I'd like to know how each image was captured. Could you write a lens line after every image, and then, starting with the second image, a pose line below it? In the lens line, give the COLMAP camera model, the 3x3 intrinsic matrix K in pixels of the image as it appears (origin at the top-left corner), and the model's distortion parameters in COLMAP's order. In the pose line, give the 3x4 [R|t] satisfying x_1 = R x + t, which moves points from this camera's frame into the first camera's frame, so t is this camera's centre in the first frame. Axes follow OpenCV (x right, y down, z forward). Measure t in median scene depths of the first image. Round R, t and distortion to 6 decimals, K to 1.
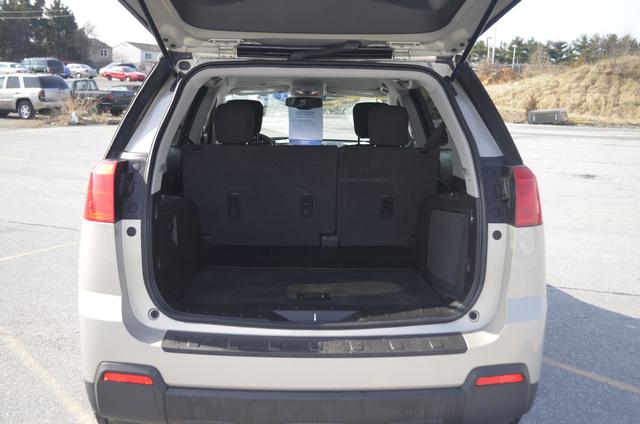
lens RADIAL K [[697.5, 0, 320.0], [0, 697.5, 212.0], [0, 0, 1]] dist [-0.000992, -0.000546]
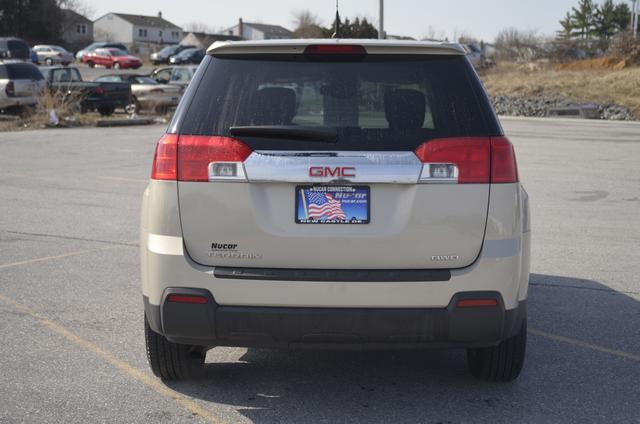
lens RADIAL K [[1099.7, 0, 320.0], [0, 1099.7, 212.0], [0, 0, 1]] dist [0.011224, 0.102534]
pose [[0.997531, -0.001579, -0.070207, 0.016487], [-0.002135, 0.998603, -0.052792, 0.026736], [0.070192, 0.052812, 0.996134, -0.148576]]
